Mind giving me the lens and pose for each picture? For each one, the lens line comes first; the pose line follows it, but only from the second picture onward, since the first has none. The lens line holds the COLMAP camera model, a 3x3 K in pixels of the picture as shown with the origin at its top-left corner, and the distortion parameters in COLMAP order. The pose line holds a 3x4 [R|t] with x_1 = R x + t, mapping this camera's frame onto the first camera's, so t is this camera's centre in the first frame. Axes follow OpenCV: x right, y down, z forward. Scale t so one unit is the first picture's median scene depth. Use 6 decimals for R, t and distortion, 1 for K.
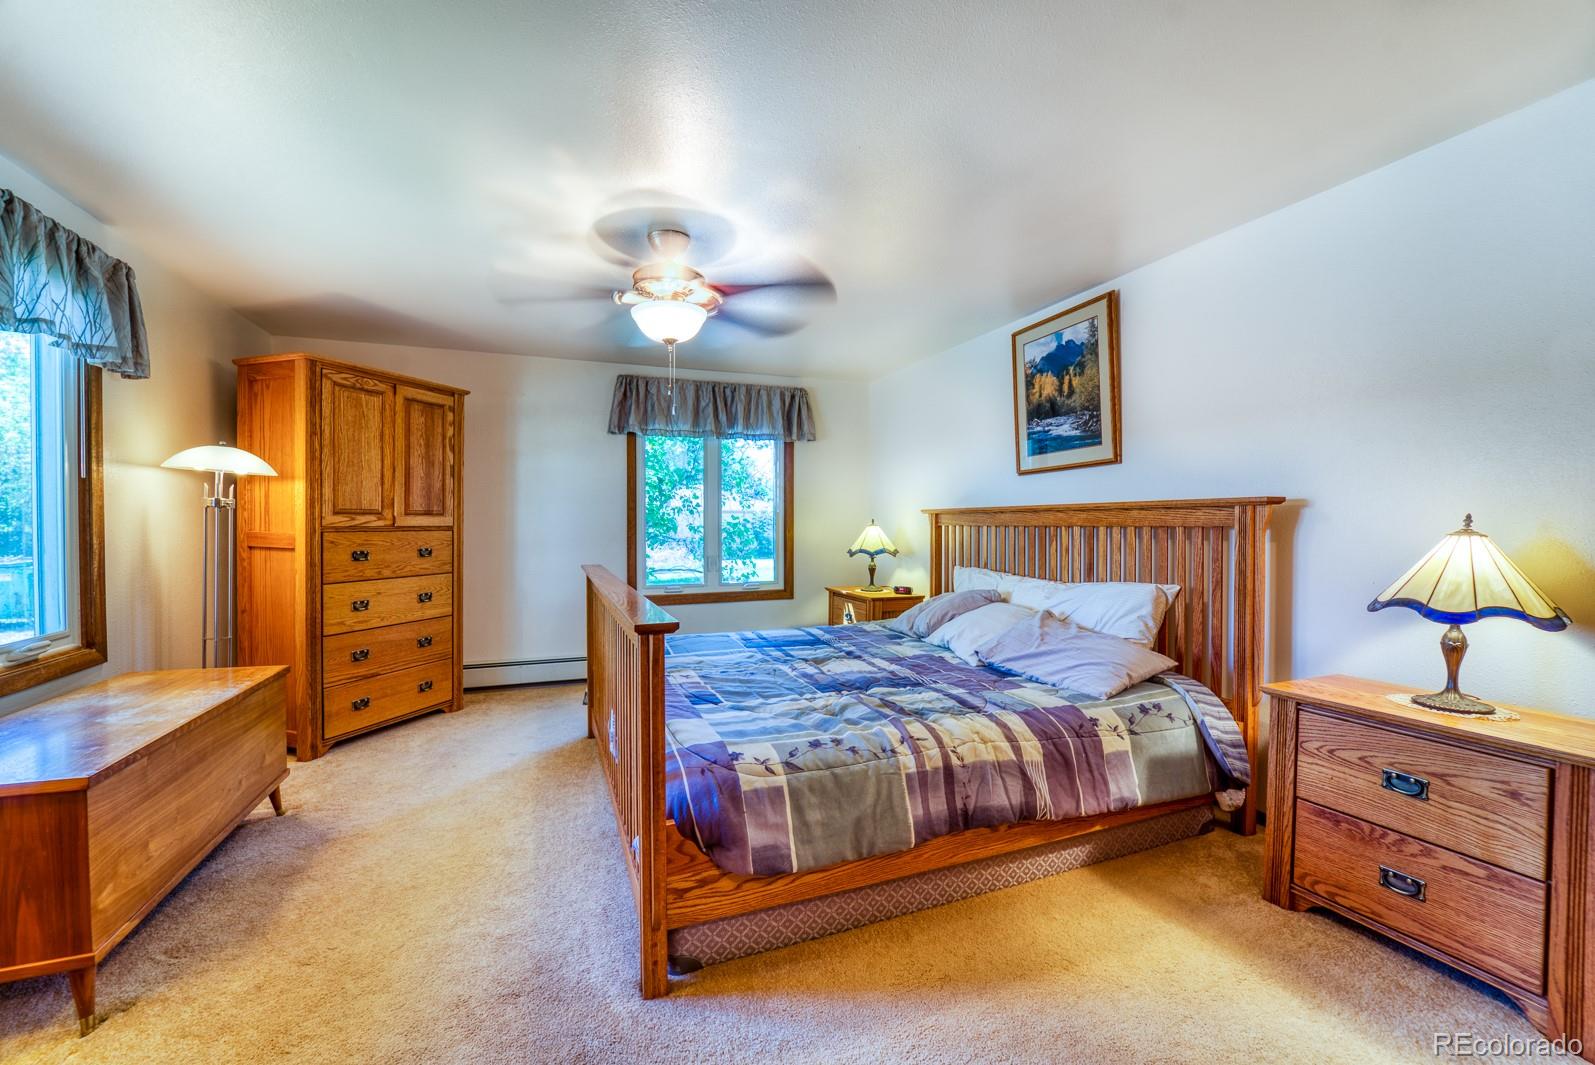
lens RADIAL K [[651.1, 0, 798.4], [0, 651.1, 532.7], [0, 0, 1]] dist [-0.024606, -0.000386]
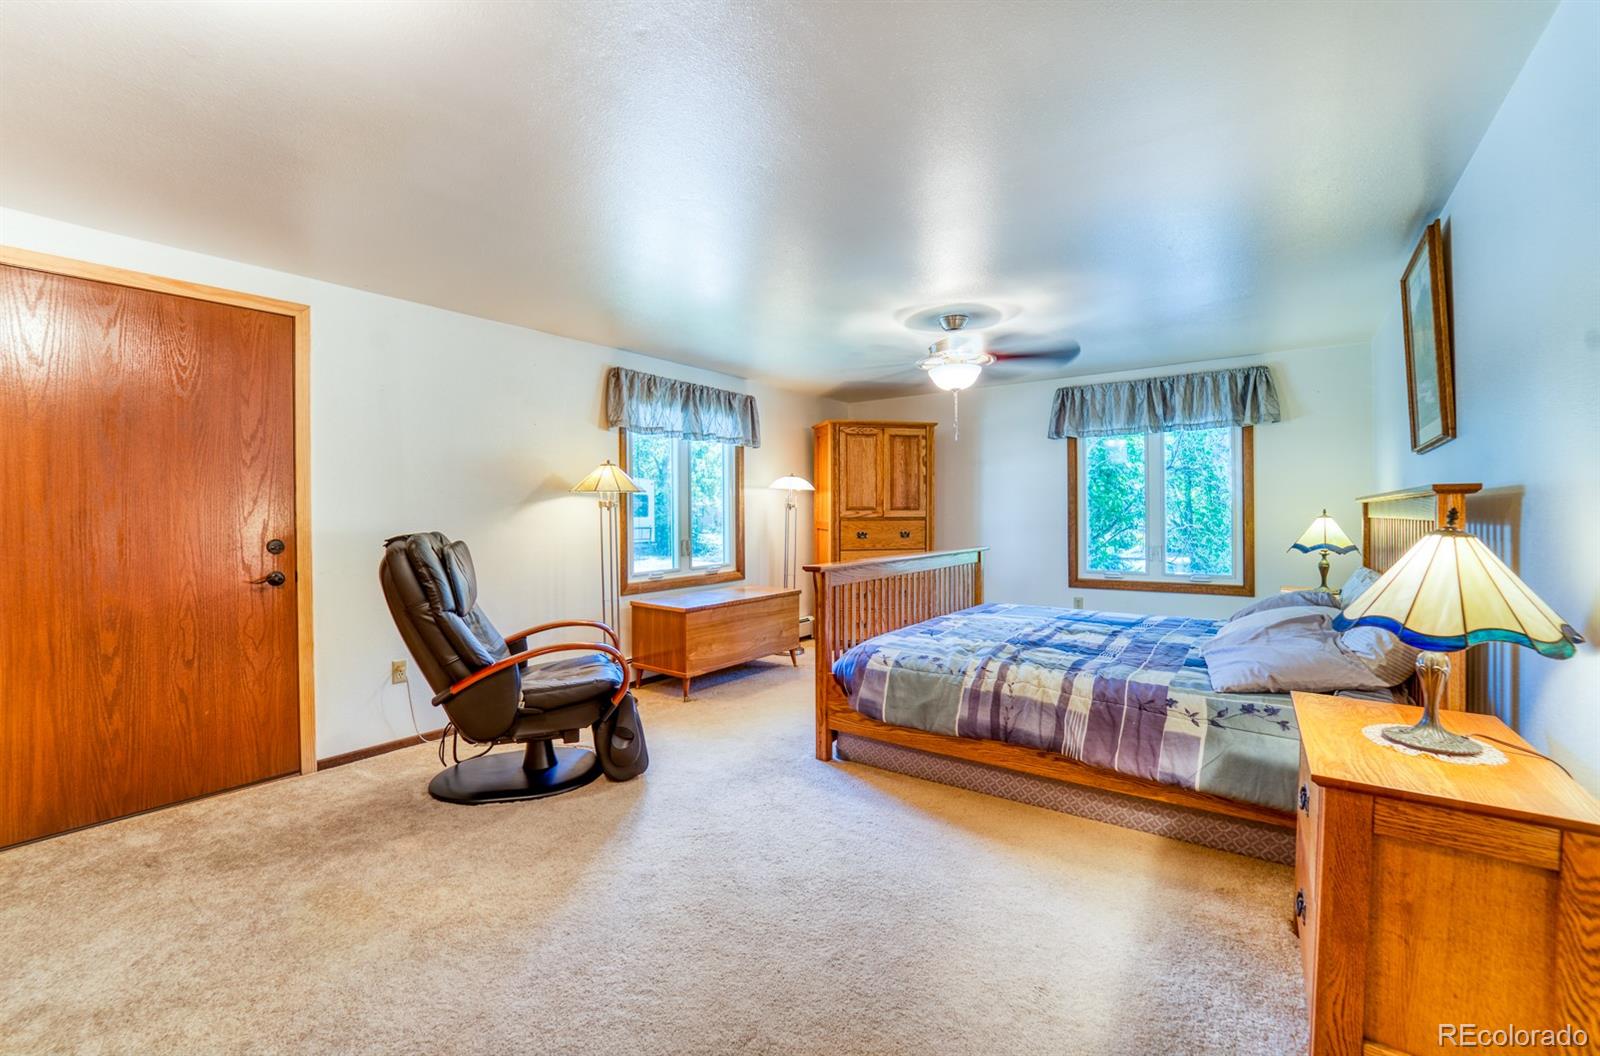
lens RADIAL K [[660.1, 0, 793.8], [0, 660.1, 522.6], [0, 0, 1]] dist [-0.002207, -0.000042]
pose [[0.546587, 0.009103, -0.837353, 0.609947], [-0.007395, 0.999954, 0.006044, -0.004819], [0.837369, 0.002889, 0.546630, -0.072741]]
